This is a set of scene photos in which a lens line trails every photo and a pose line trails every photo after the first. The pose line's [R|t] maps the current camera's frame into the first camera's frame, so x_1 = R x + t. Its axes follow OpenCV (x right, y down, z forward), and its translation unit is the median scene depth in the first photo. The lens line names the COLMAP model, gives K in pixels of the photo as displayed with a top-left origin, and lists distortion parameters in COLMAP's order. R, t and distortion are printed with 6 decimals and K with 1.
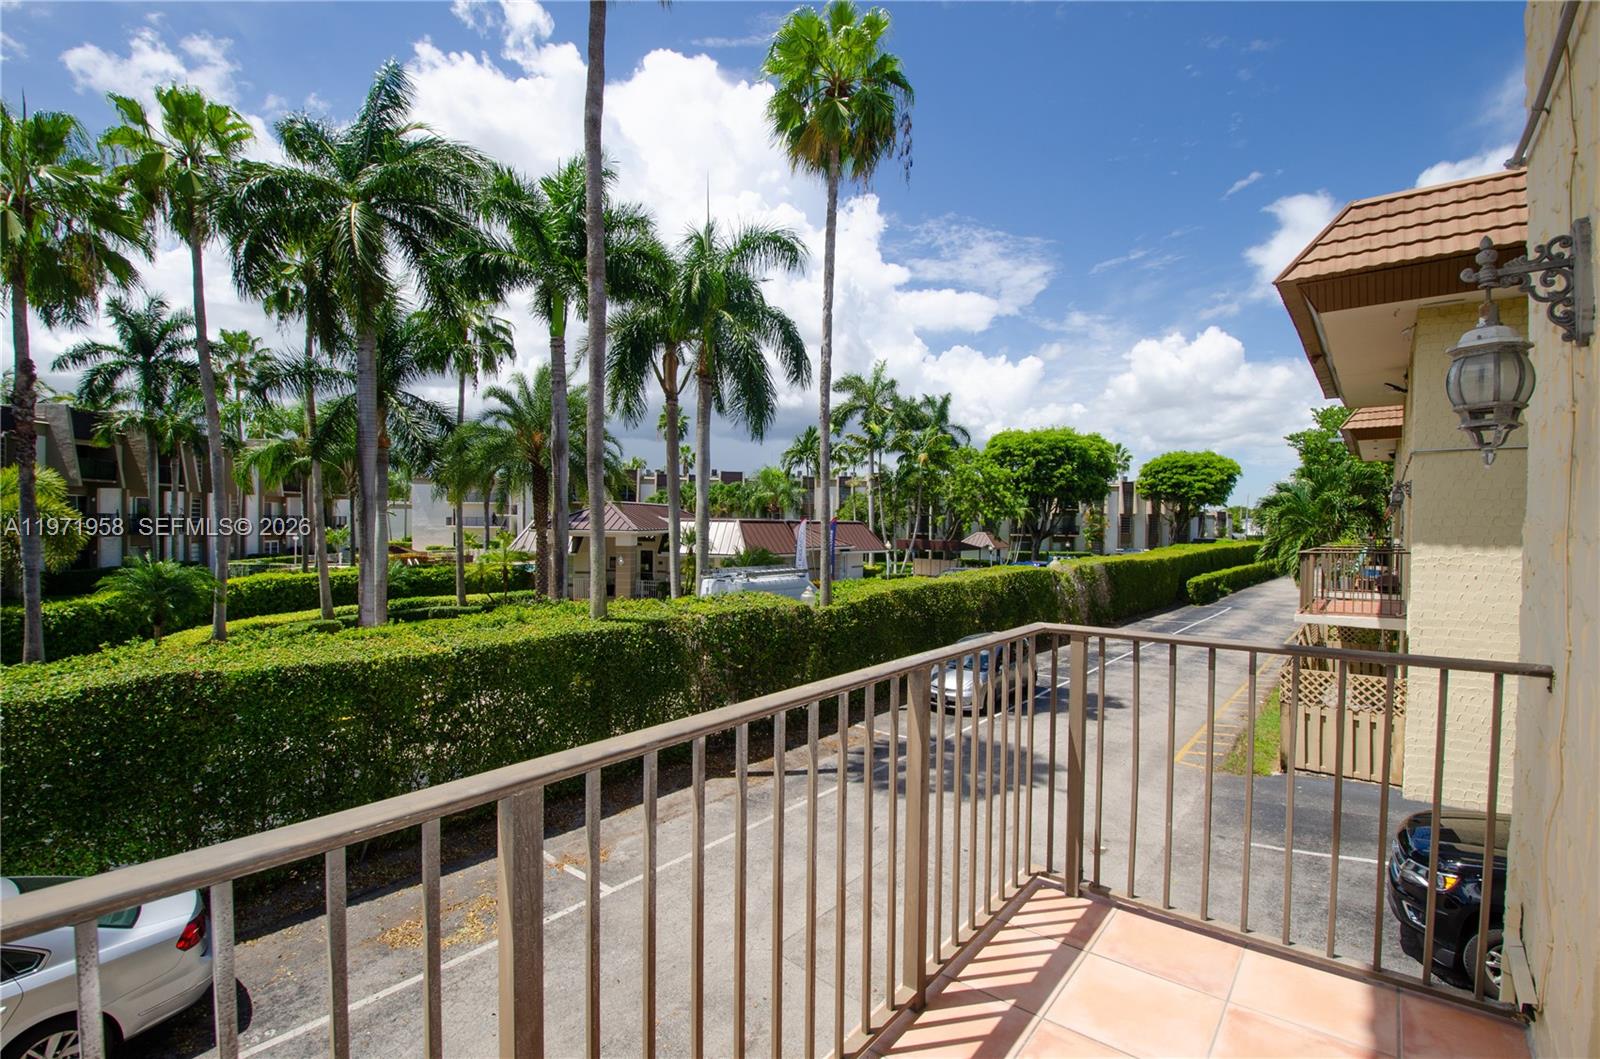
lens RADIAL K [[690.2, 0, 805.6], [0, 690.2, 534.4], [0, 0, 1]] dist [0.001396, -0.010735]
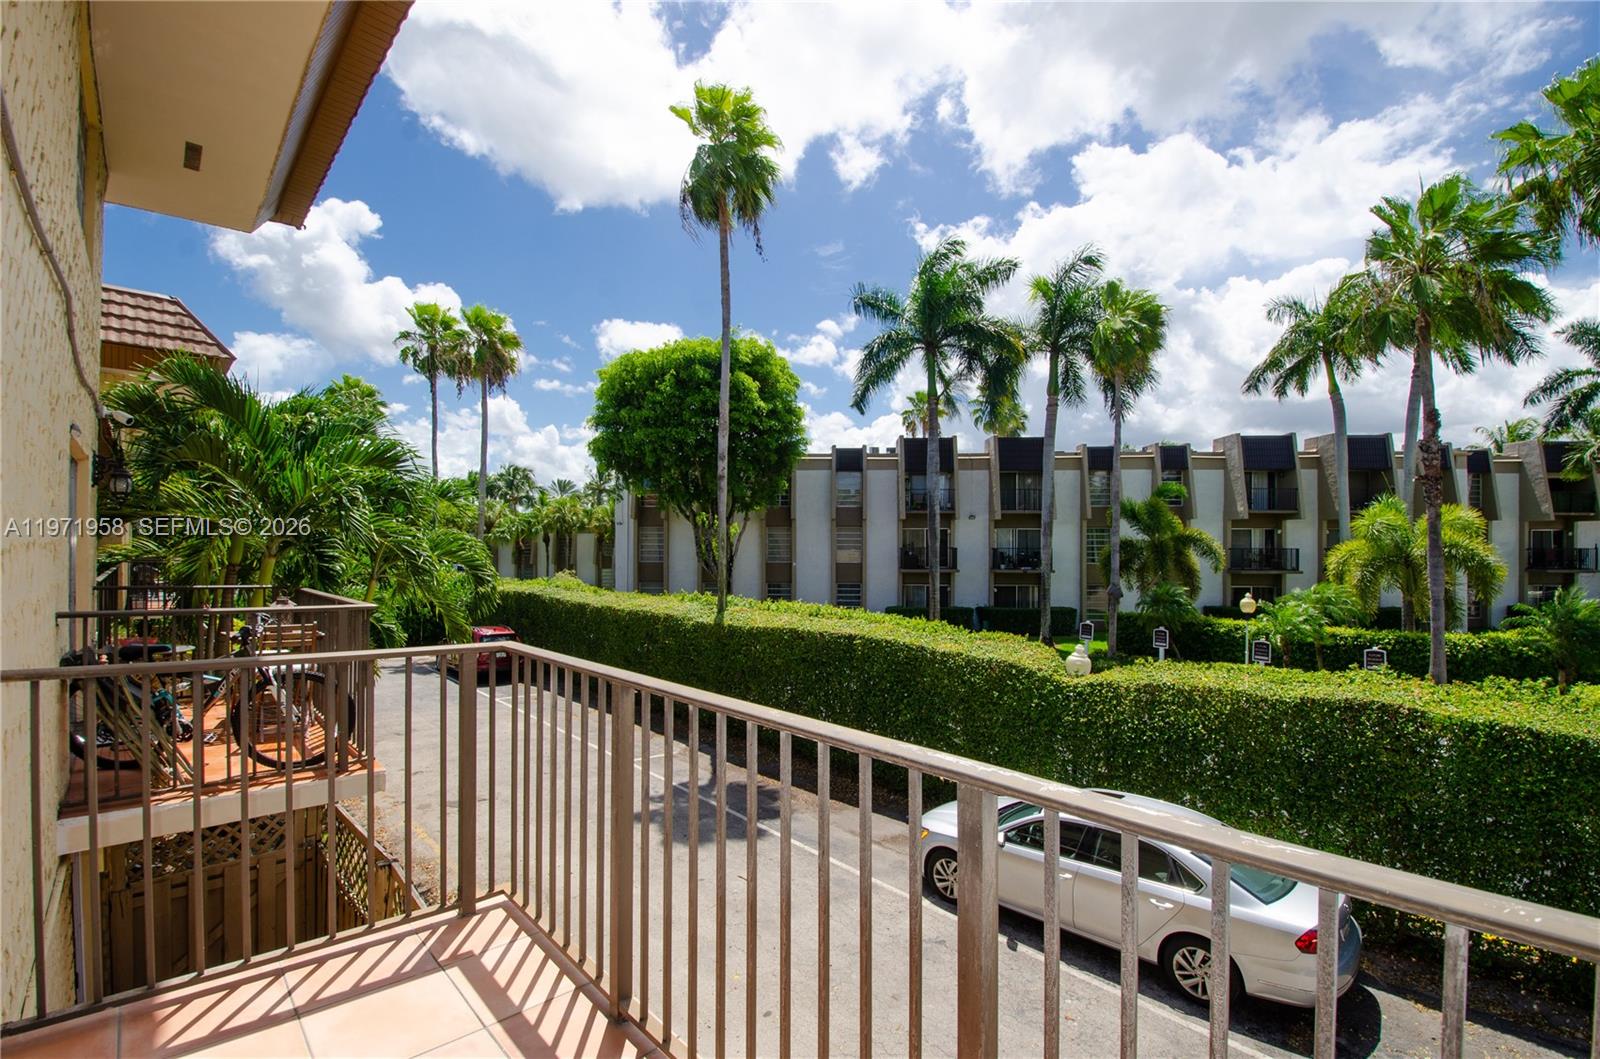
lens RADIAL K [[690.2, 0, 789.4], [0, 690.2, 550.3], [0, 0, 1]] dist [0.001396, -0.010735]
pose [[-0.099942, -0.006951, -0.994969, 0.176071], [-0.021657, 0.999754, -0.004809, 0.000084], [0.994758, 0.021067, -0.100068, 0.205141]]
